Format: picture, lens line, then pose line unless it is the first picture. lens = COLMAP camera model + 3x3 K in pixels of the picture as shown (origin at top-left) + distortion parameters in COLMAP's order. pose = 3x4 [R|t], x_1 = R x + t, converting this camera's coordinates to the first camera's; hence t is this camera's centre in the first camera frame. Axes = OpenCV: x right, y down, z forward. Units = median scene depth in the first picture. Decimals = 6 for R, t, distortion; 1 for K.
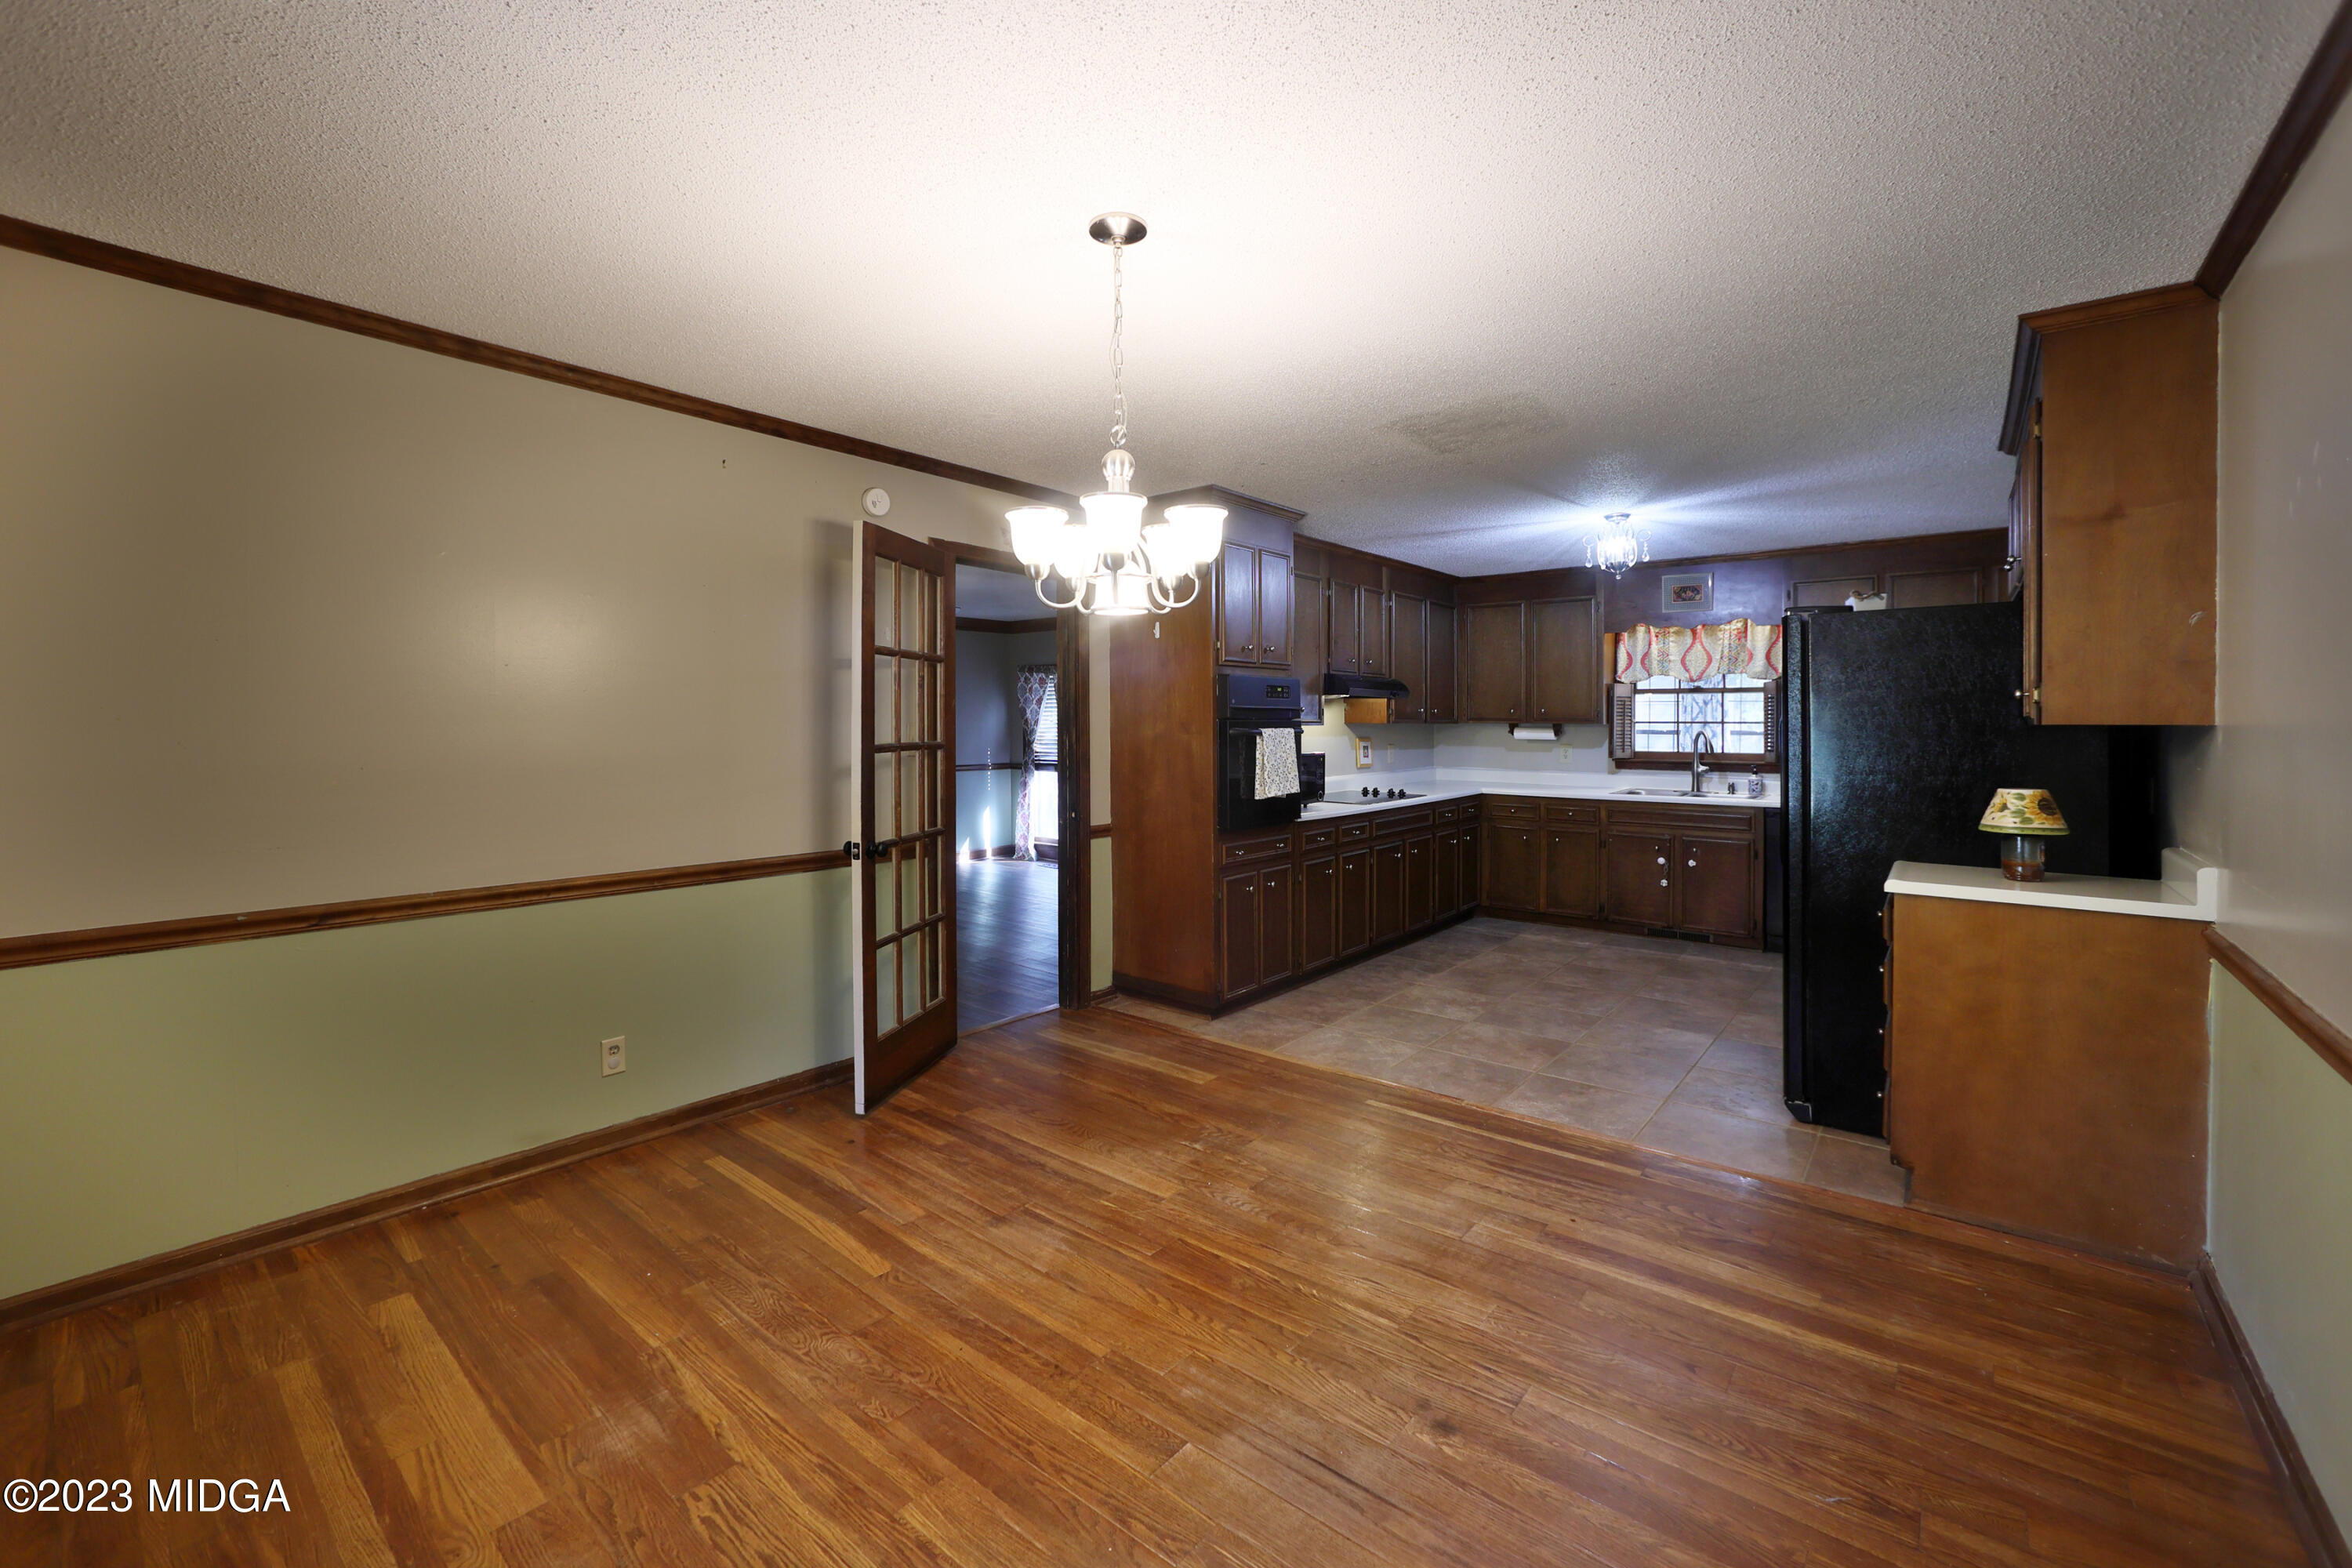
lens RADIAL K [[948.7, 0, 1174.2], [0, 948.7, 655.8], [0, 0, 1]] dist [-0.013667, 0.000119]
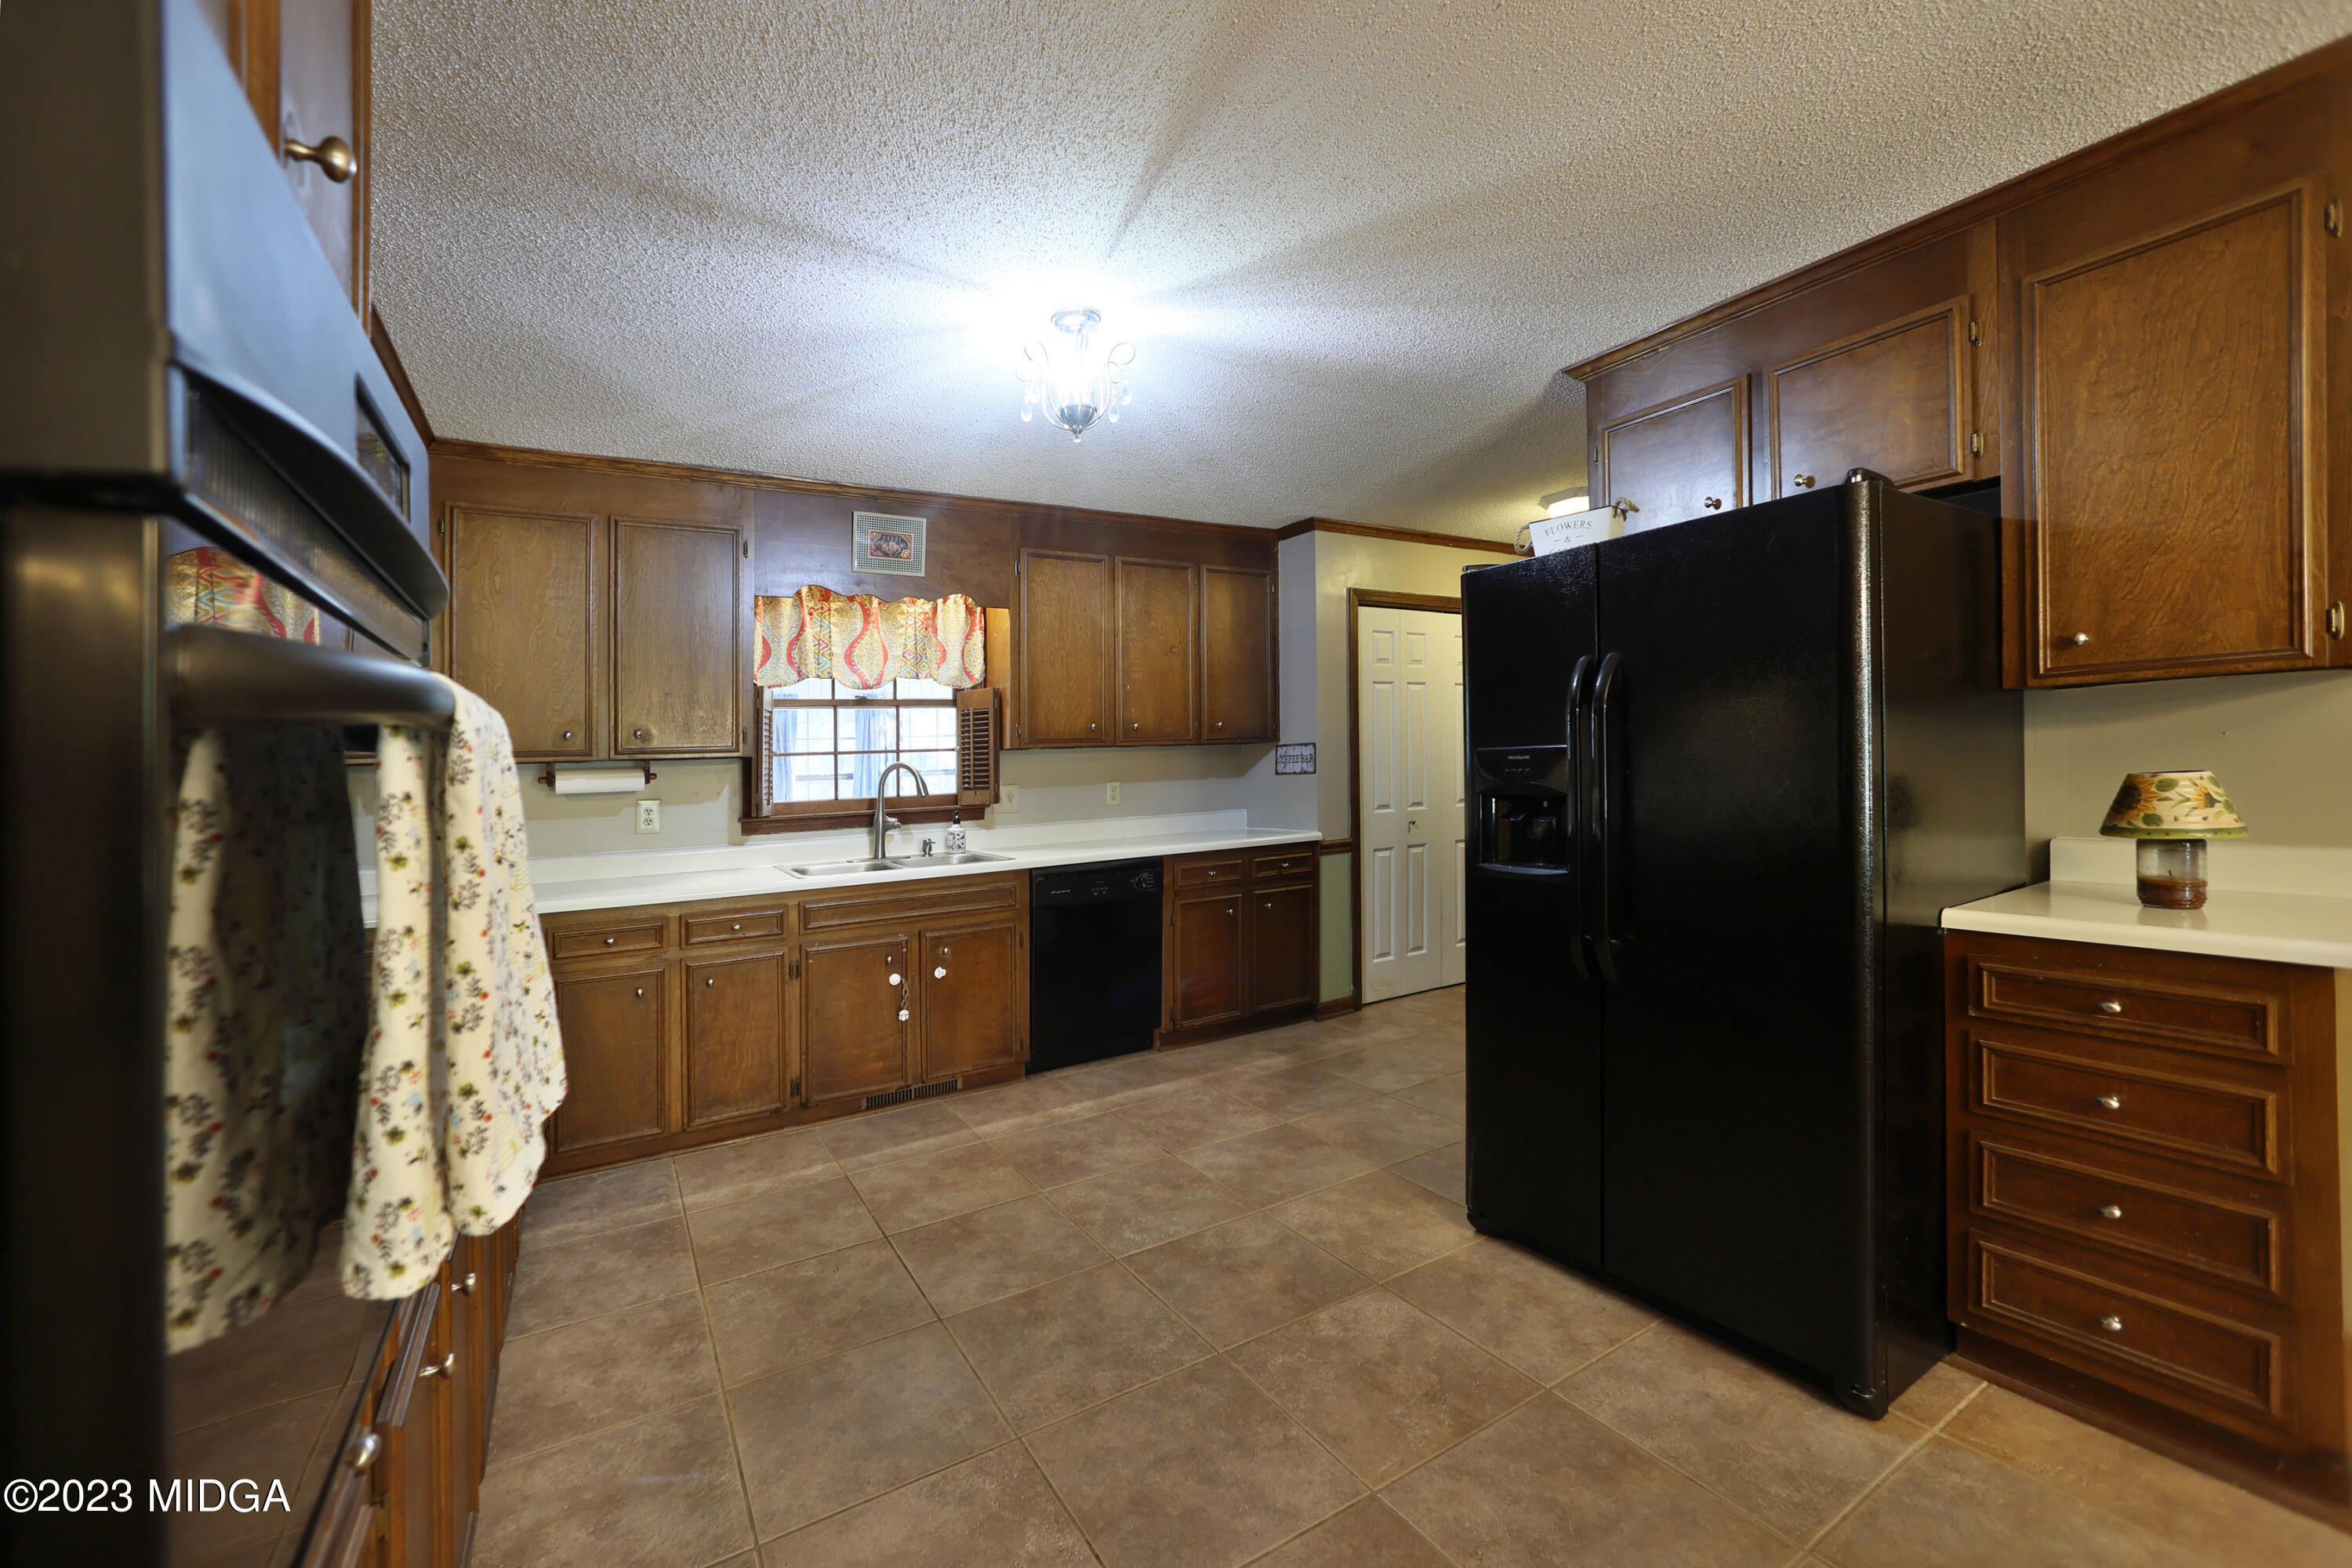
lens RADIAL K [[945.5, 0, 1158.6], [0, 945.5, 780.1], [0, 0, 1]] dist [-0.056126, 0.025595]
pose [[0.333861, -0.030182, 0.942139, 0.018290], [-0.029396, 0.998668, 0.042410, 0.060872], [-0.942164, -0.041855, 0.332528, 0.650085]]
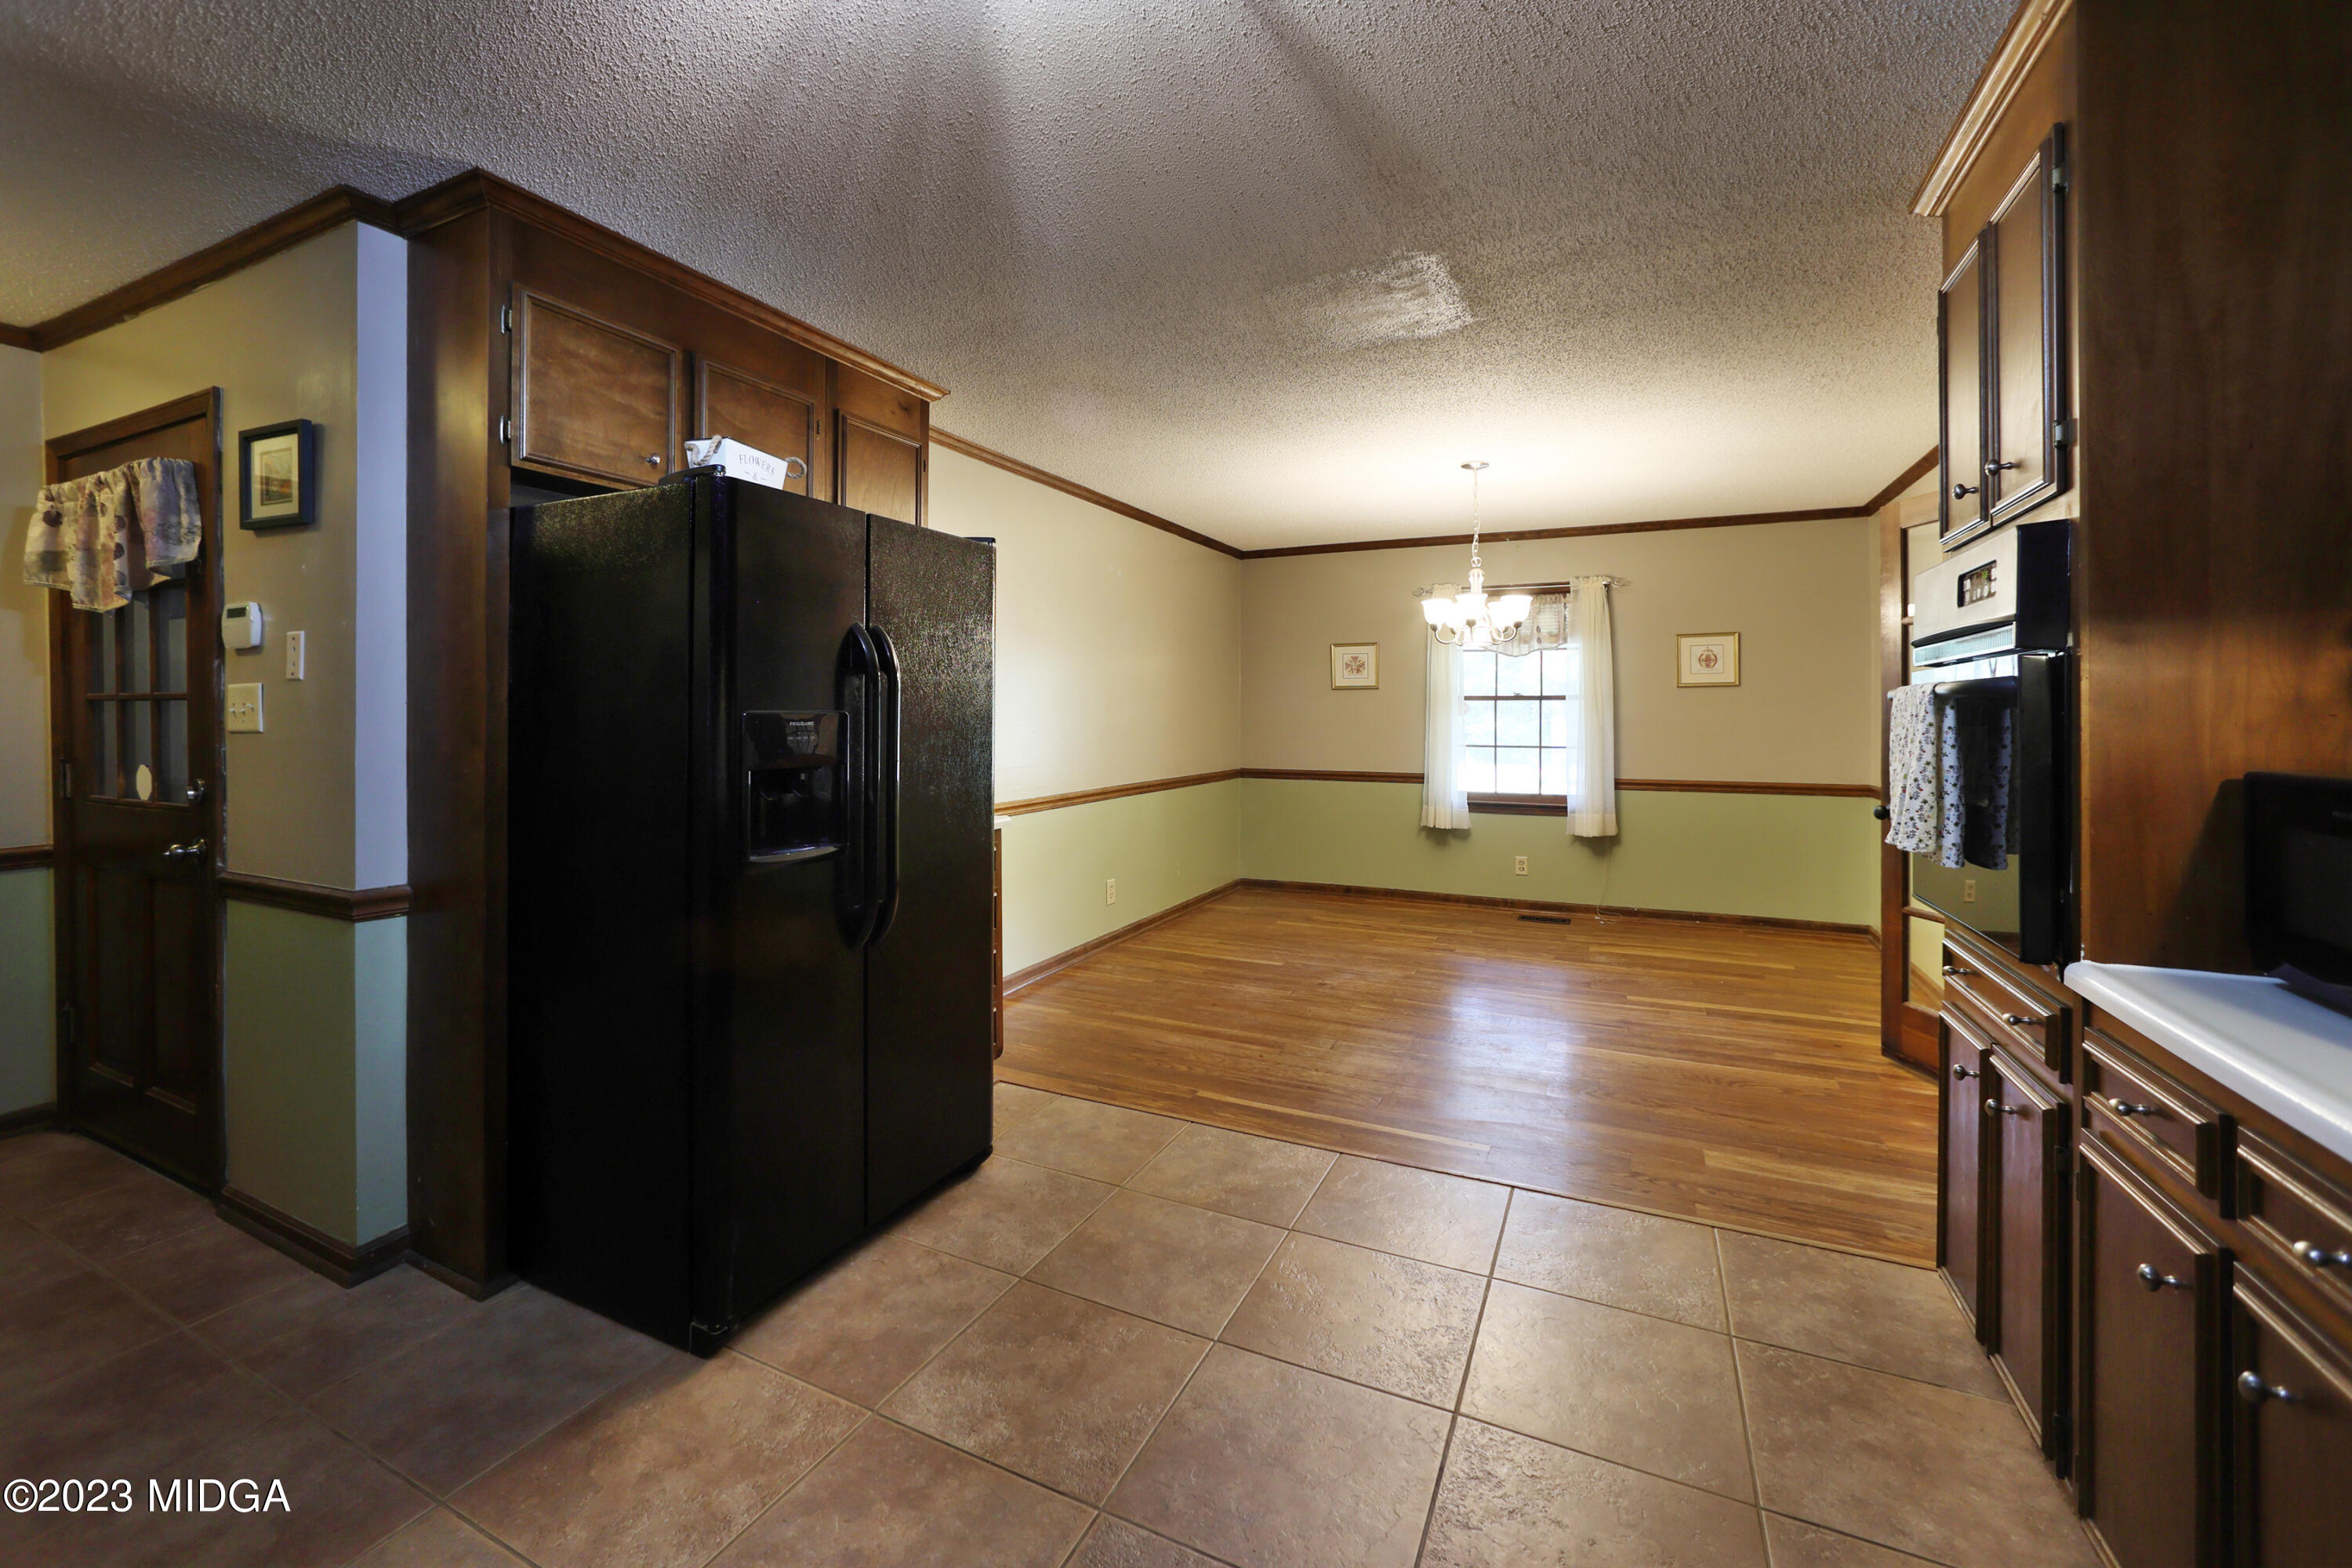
lens RADIAL K [[954.2, 0, 1144.7], [0, 954.2, 730.3], [0, 0, 1]] dist [-0.041105, 0.014007]
pose [[-0.977267, -0.004129, -0.211970, 0.381536], [0.007952, 0.998393, -0.056110, 0.087252], [0.211861, -0.056520, -0.975664, 0.994479]]
